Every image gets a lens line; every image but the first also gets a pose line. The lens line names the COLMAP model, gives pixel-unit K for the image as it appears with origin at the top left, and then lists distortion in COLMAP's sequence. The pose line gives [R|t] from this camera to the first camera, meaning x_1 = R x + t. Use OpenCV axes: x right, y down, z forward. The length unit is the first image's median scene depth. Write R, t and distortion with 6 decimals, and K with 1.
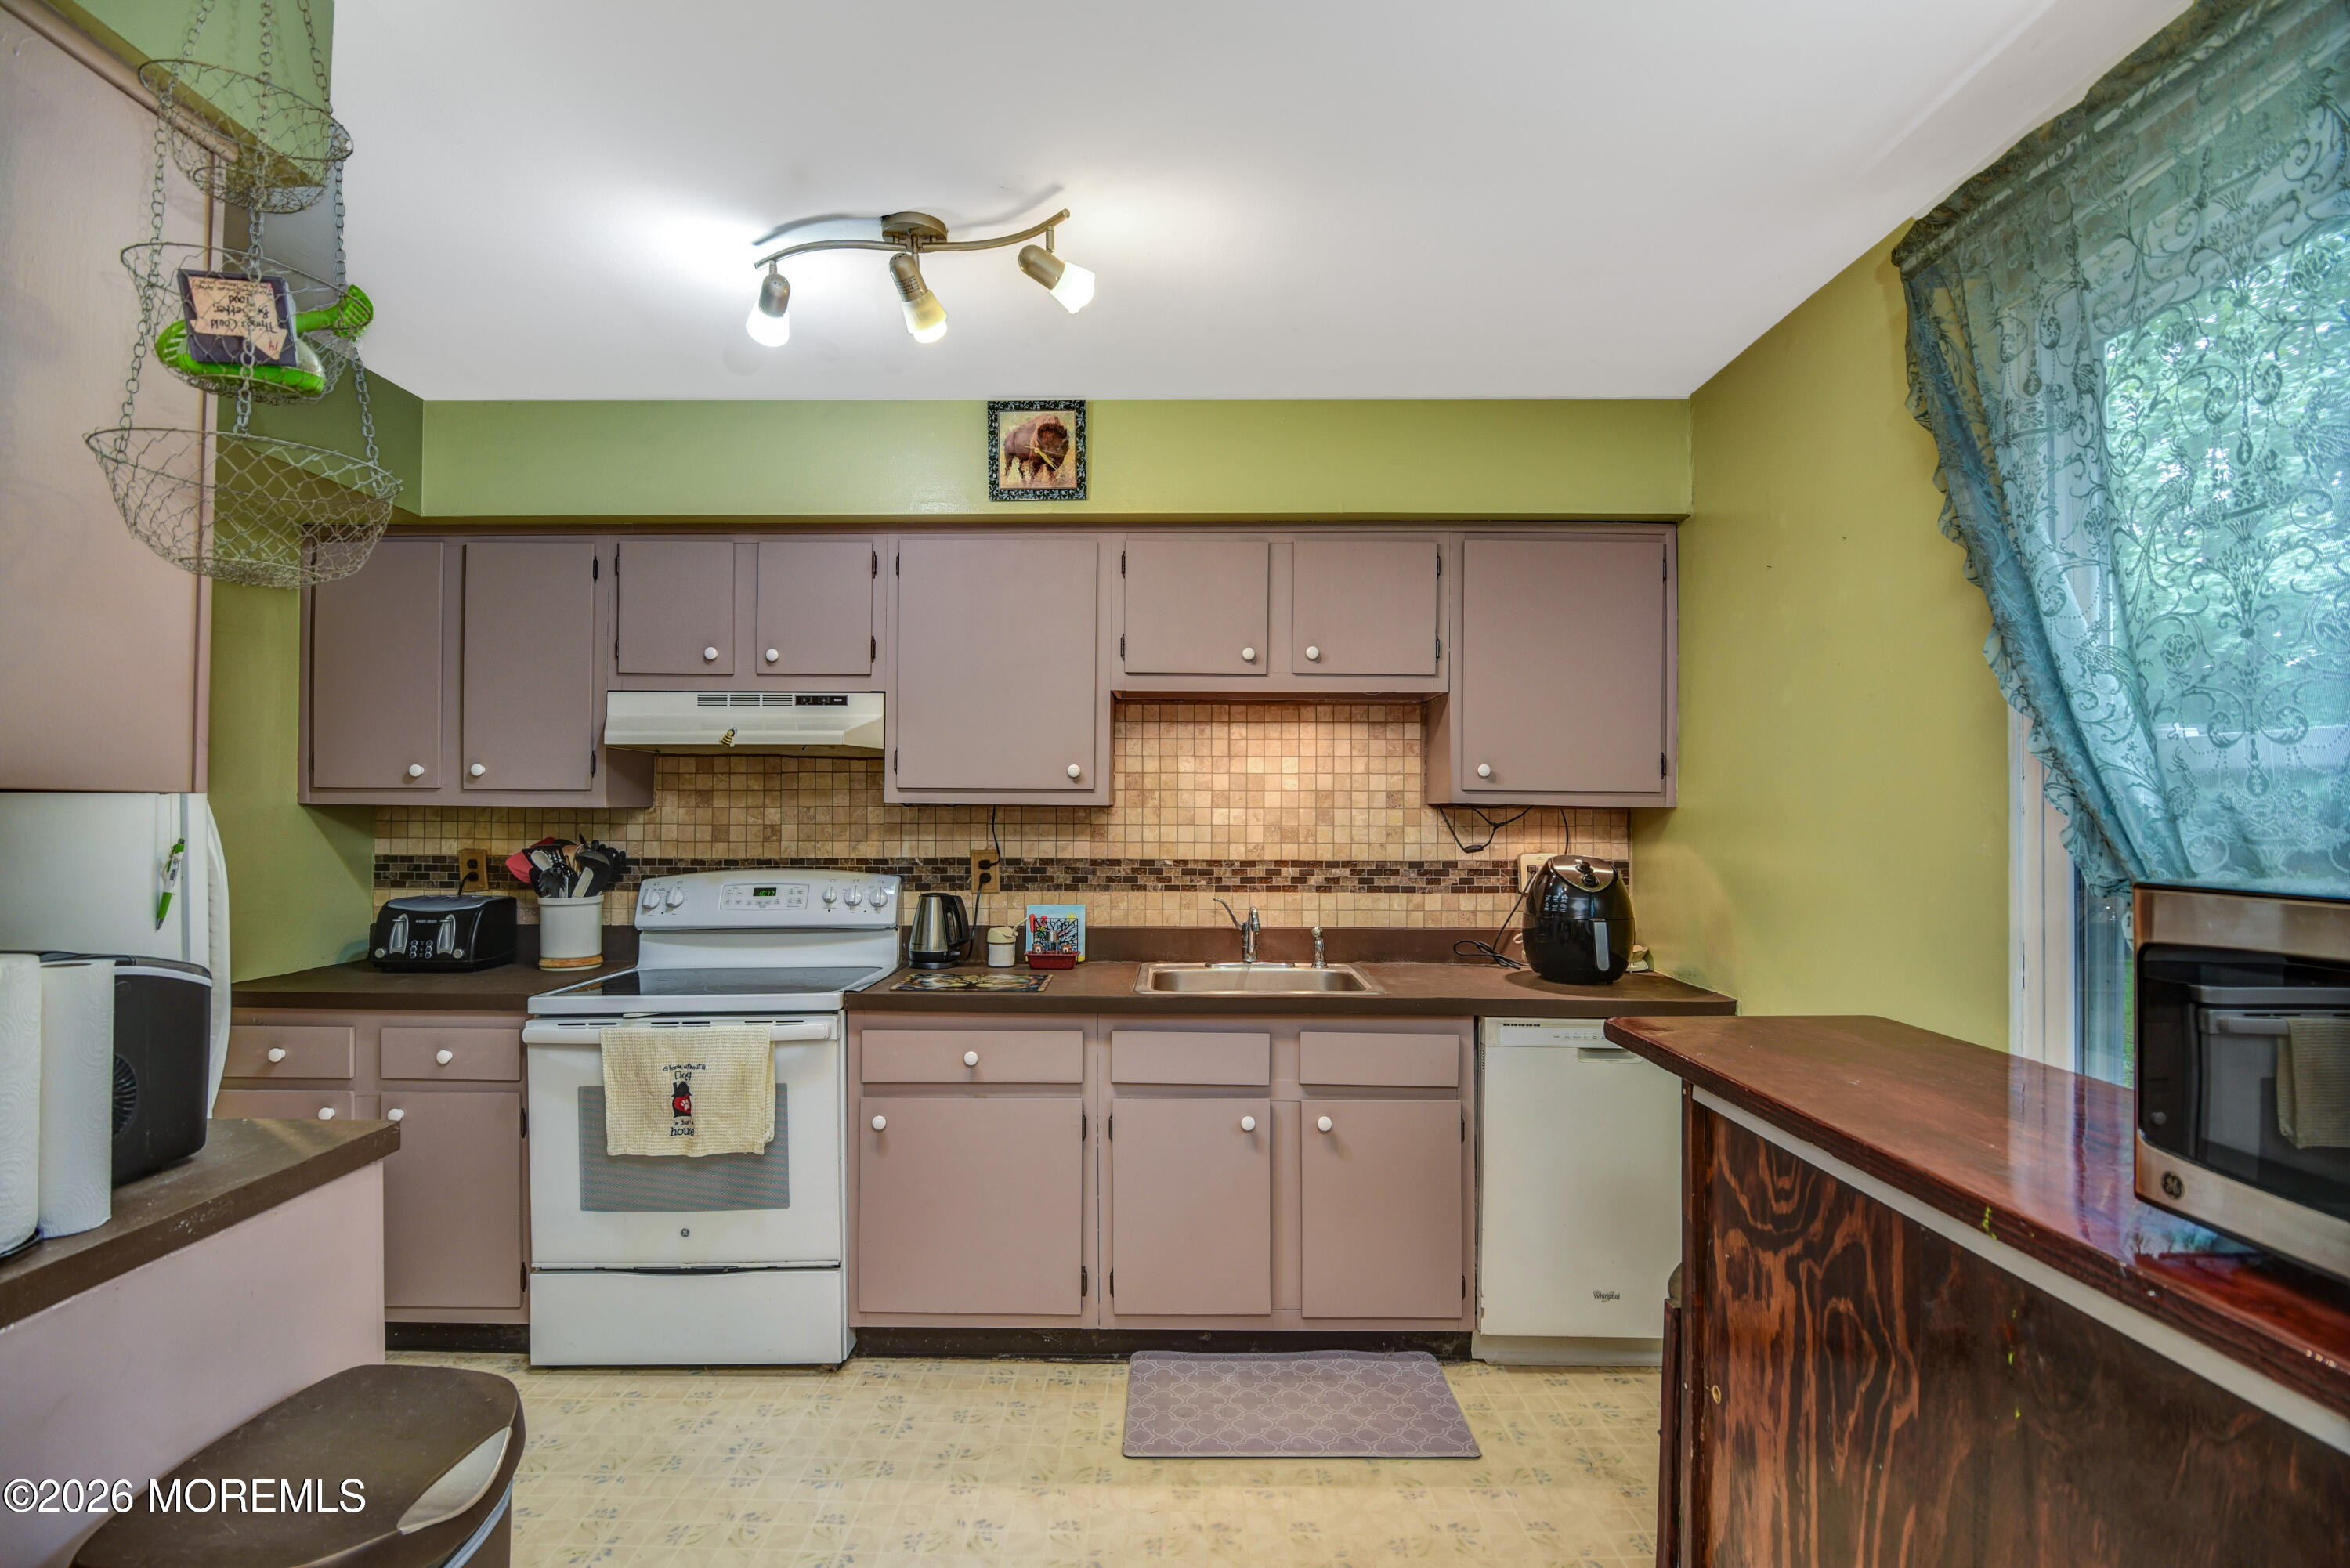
lens RADIAL K [[1147.7, 0, 1170.2], [0, 1147.7, 799.8], [0, 0, 1]] dist [-0.018357, -0.000337]
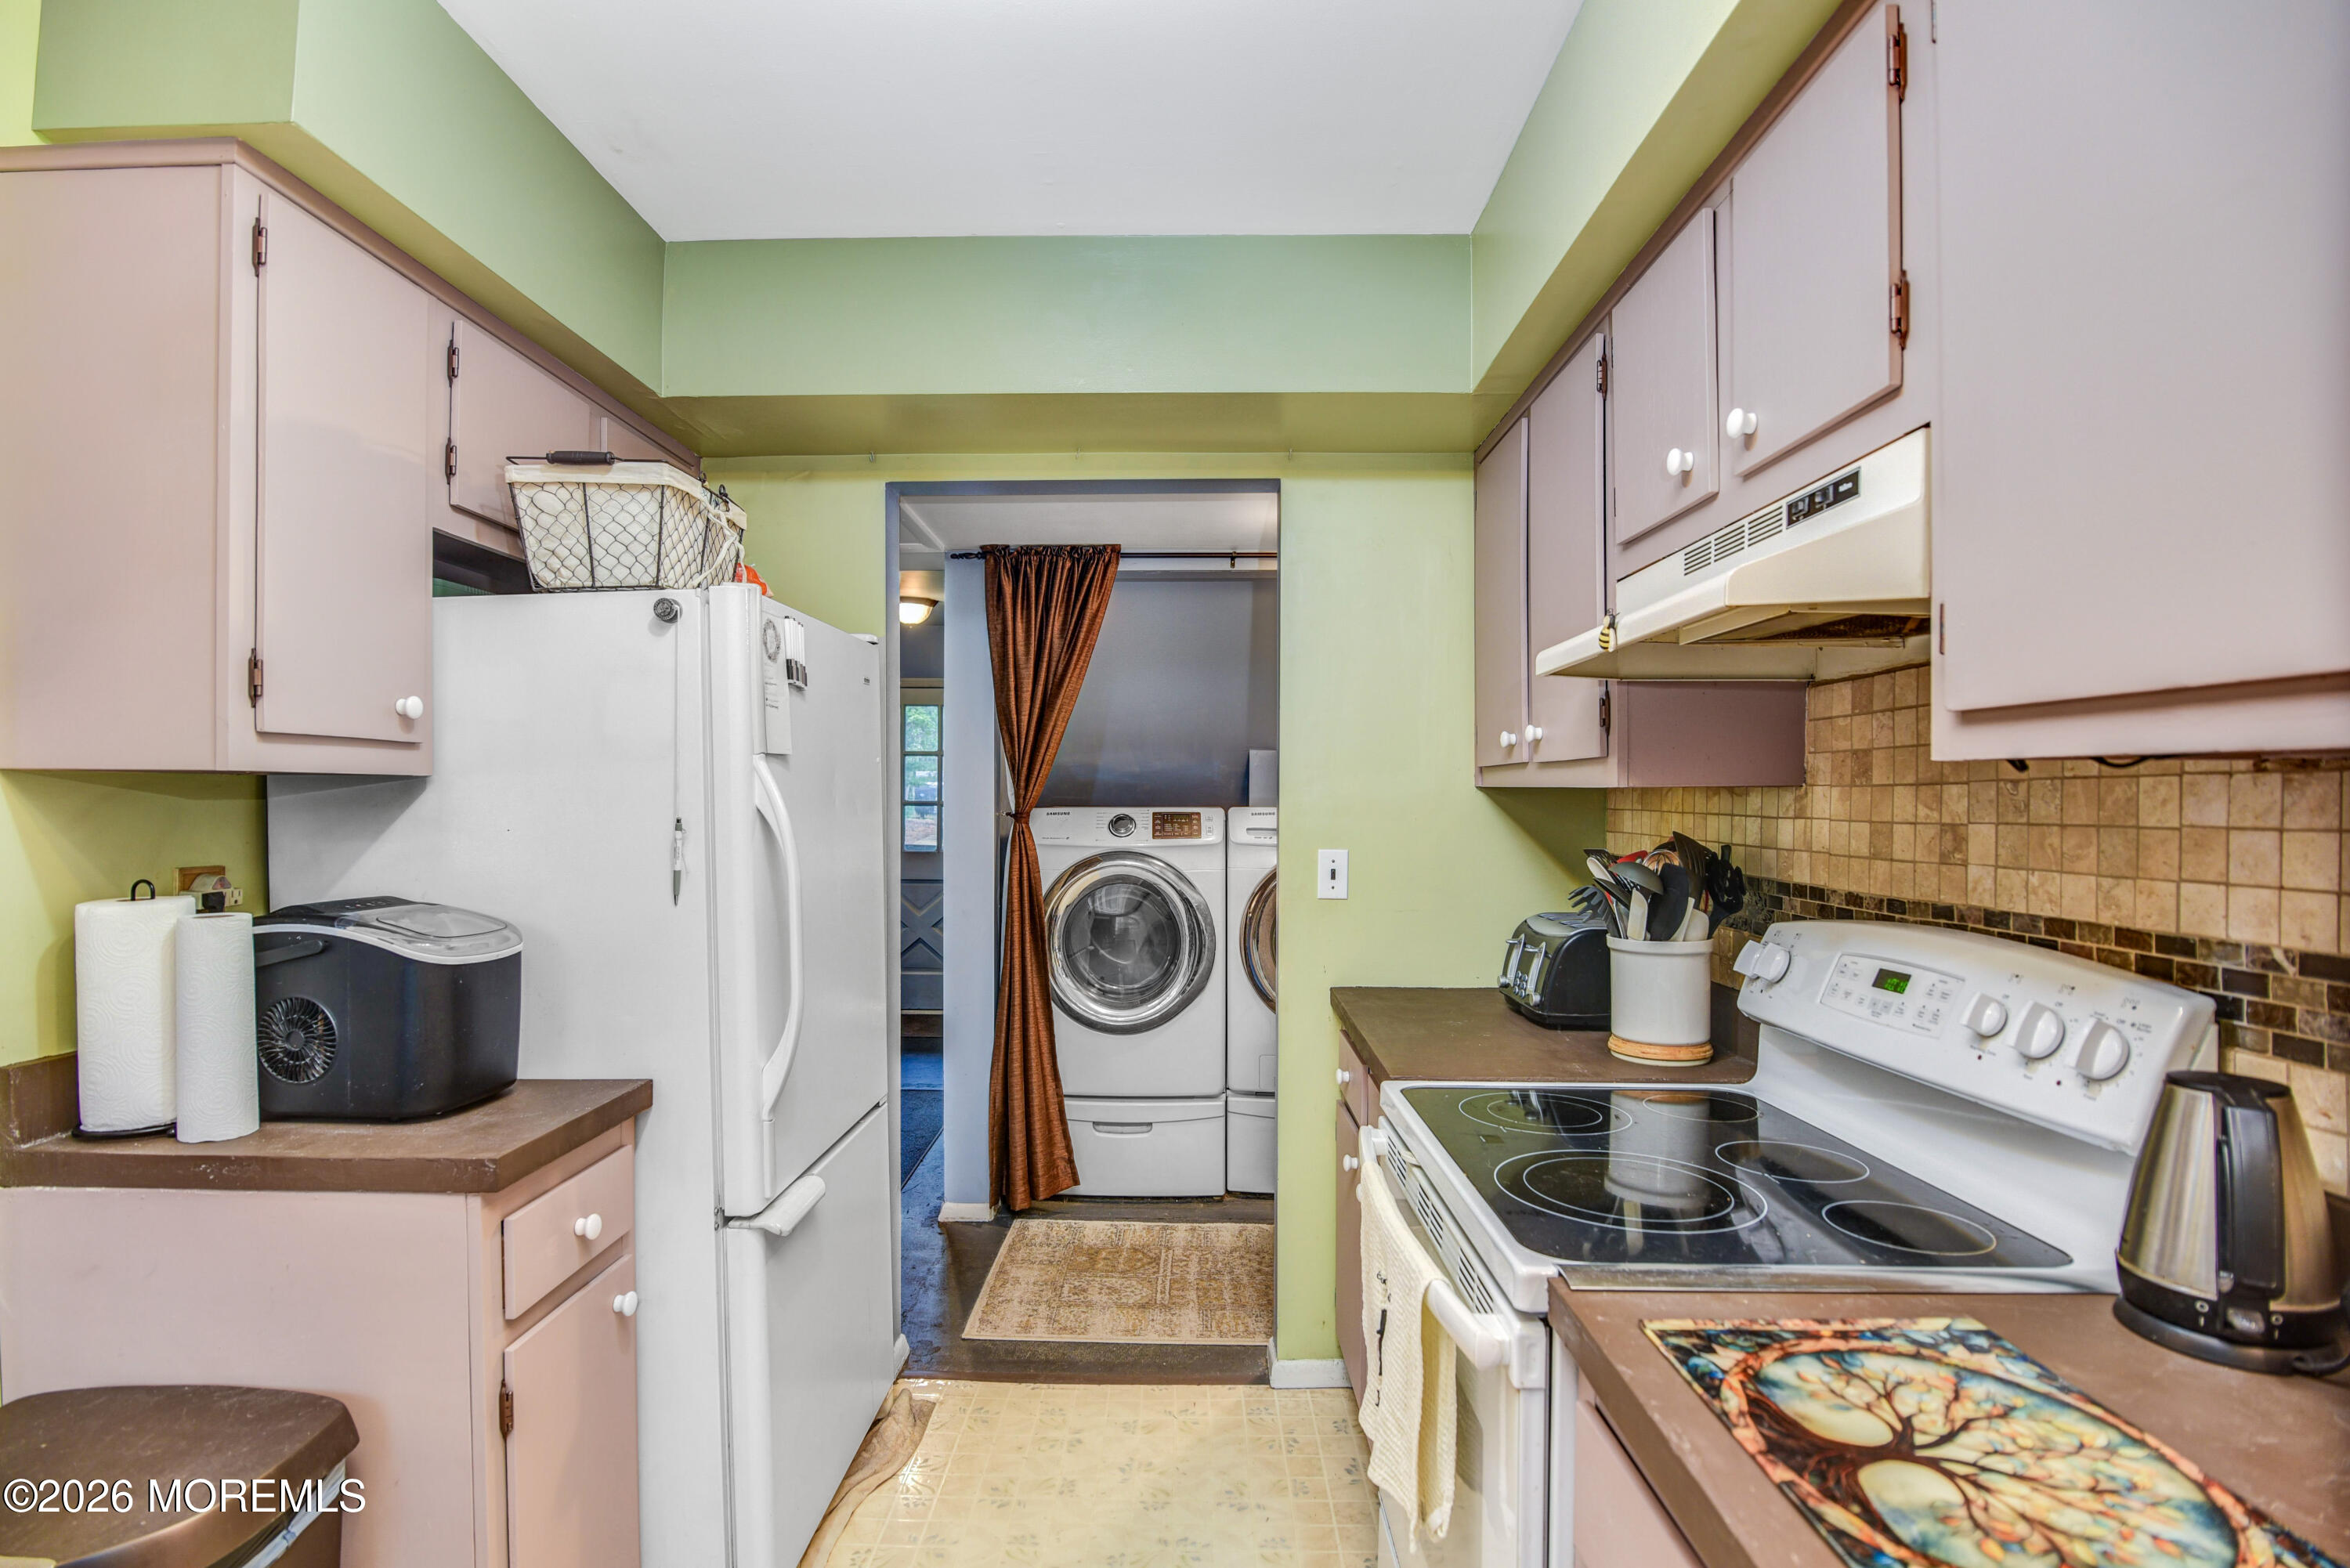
lens RADIAL K [[1147.7, 0, 1170.2], [0, 1147.7, 799.8], [0, 0, 1]] dist [-0.018357, -0.000337]
pose [[-0.020839, -0.001816, -0.999781, 0.079484], [0.006684, 0.999976, -0.001956, 0.012675], [0.999760, -0.006723, -0.020827, 0.780701]]
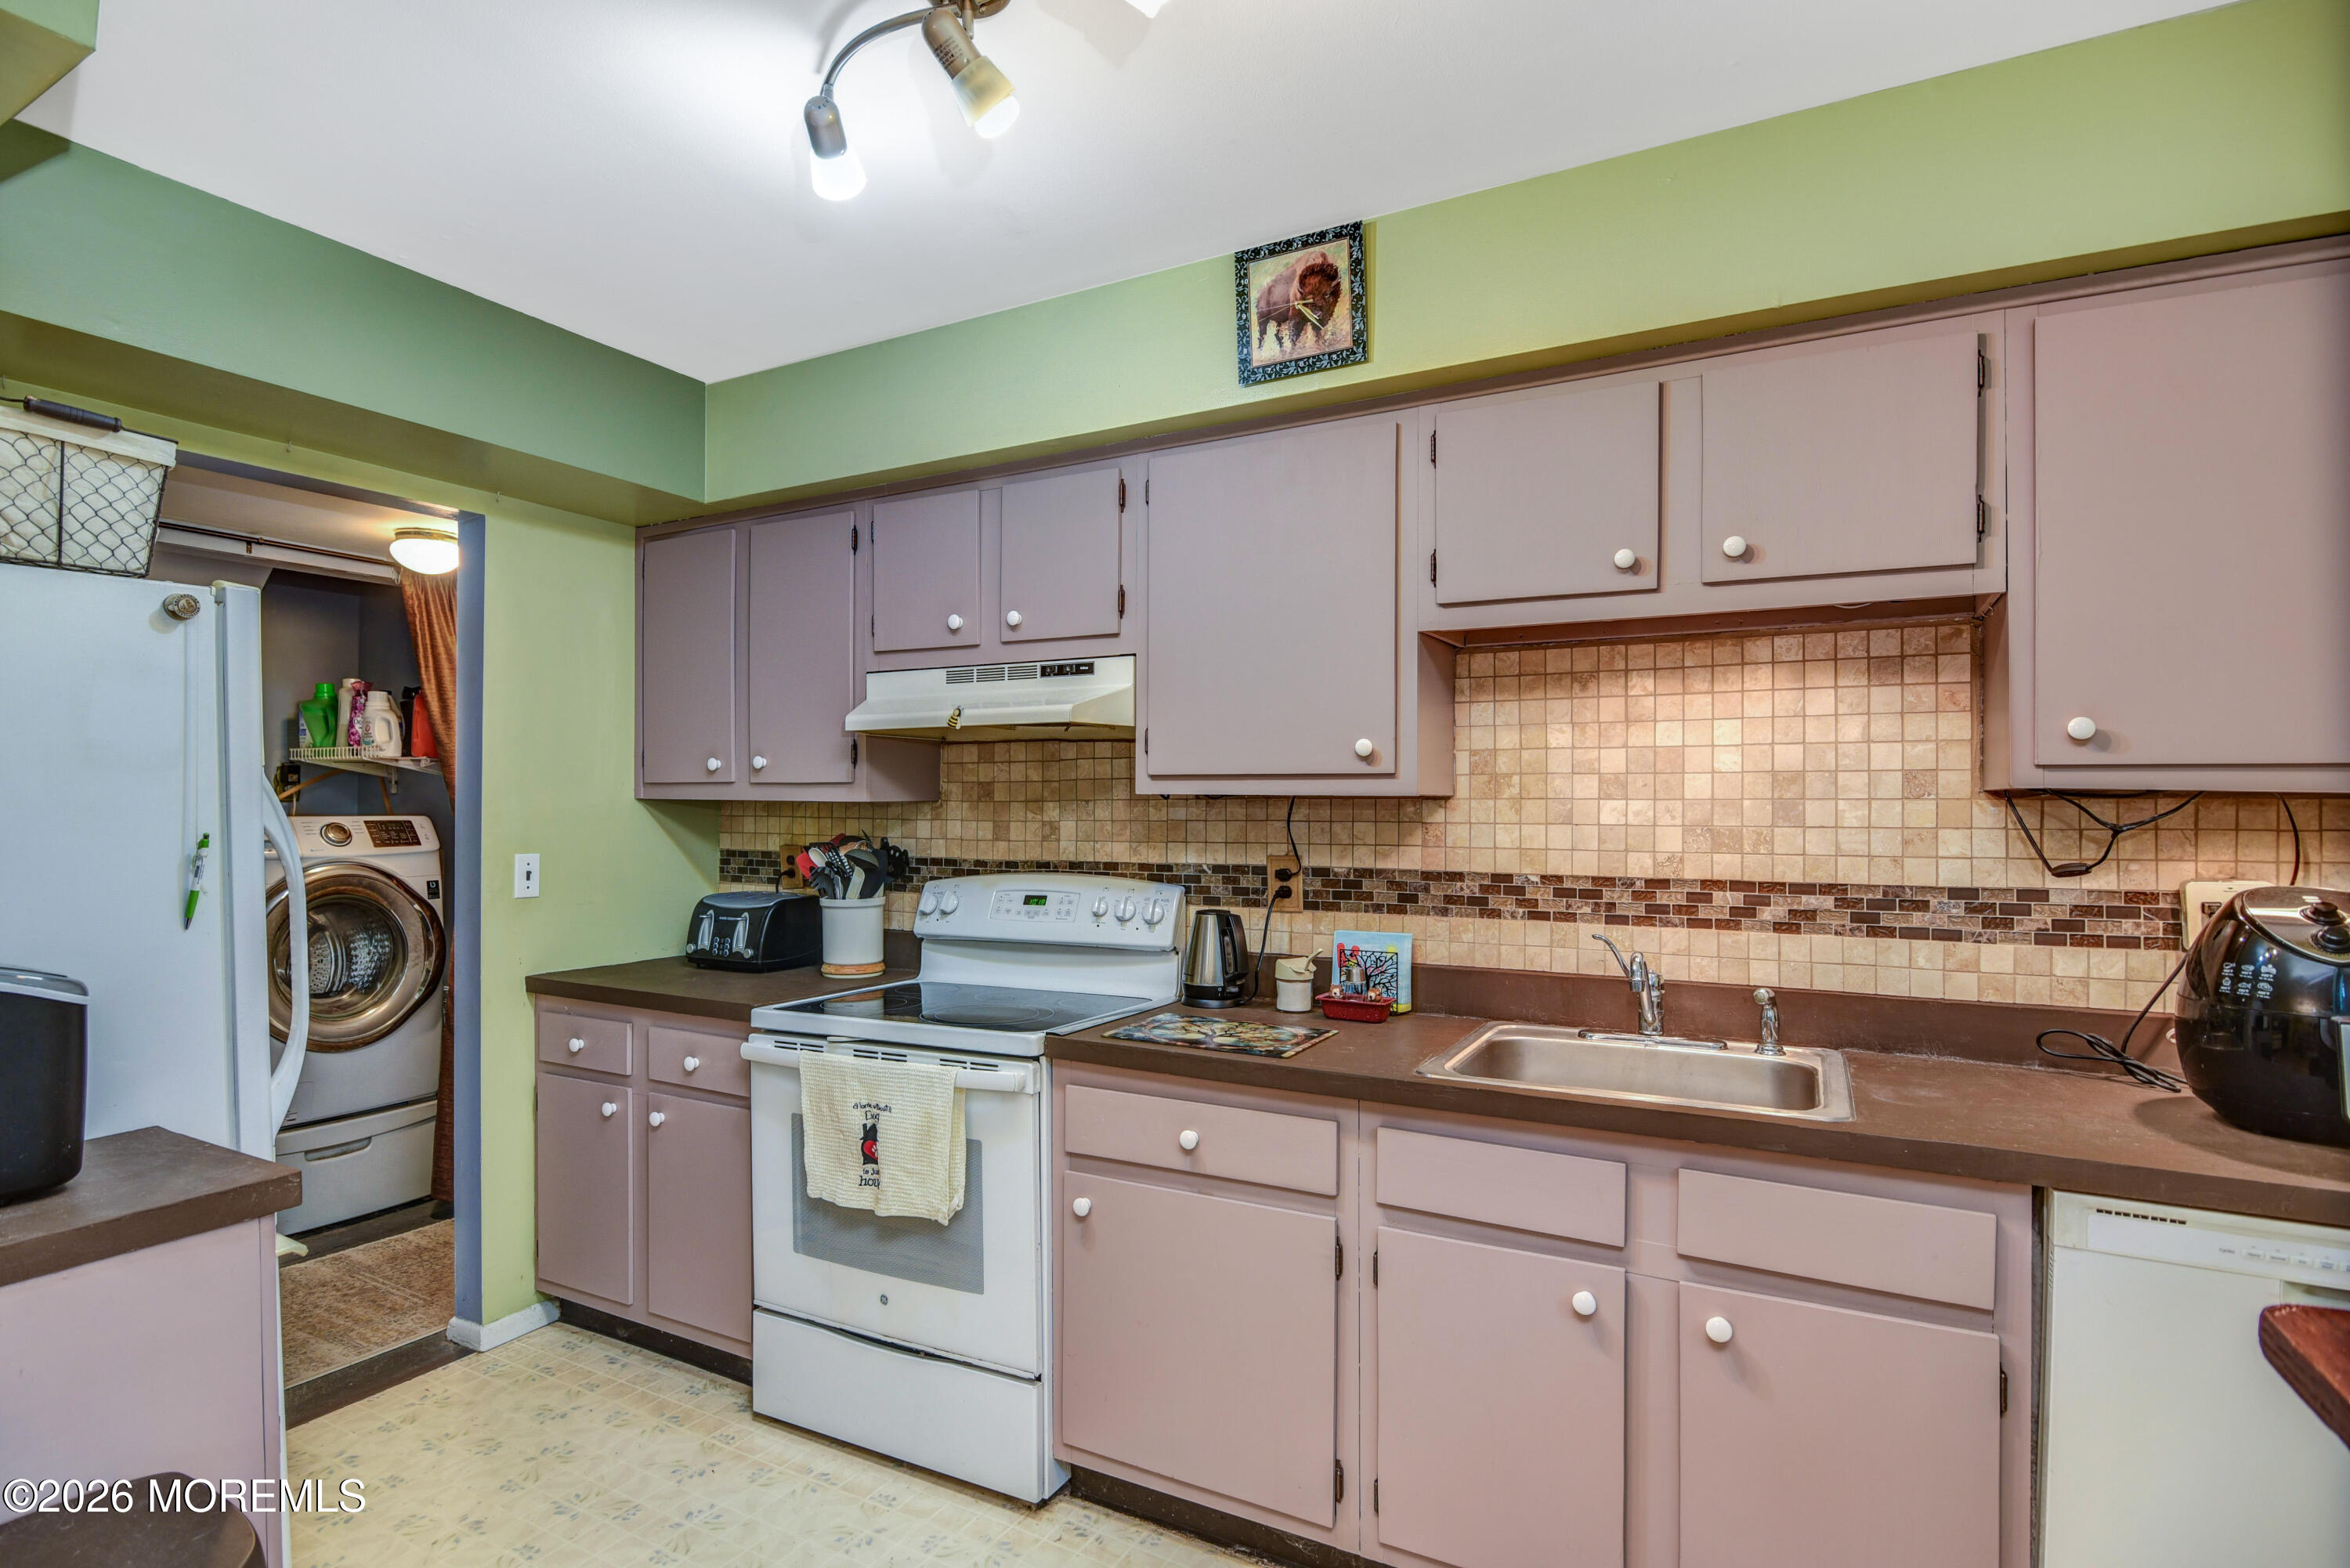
lens RADIAL K [[1186.4, 0, 1131.4], [0, 1186.4, 802.3], [0, 0, 1]] dist [-0.018824, 0.000272]
pose [[0.872000, -0.003066, -0.489497, 0.147933], [0.006095, 0.999971, 0.004593, 0.004286], [0.489468, -0.006989, 0.871993, 0.280675]]
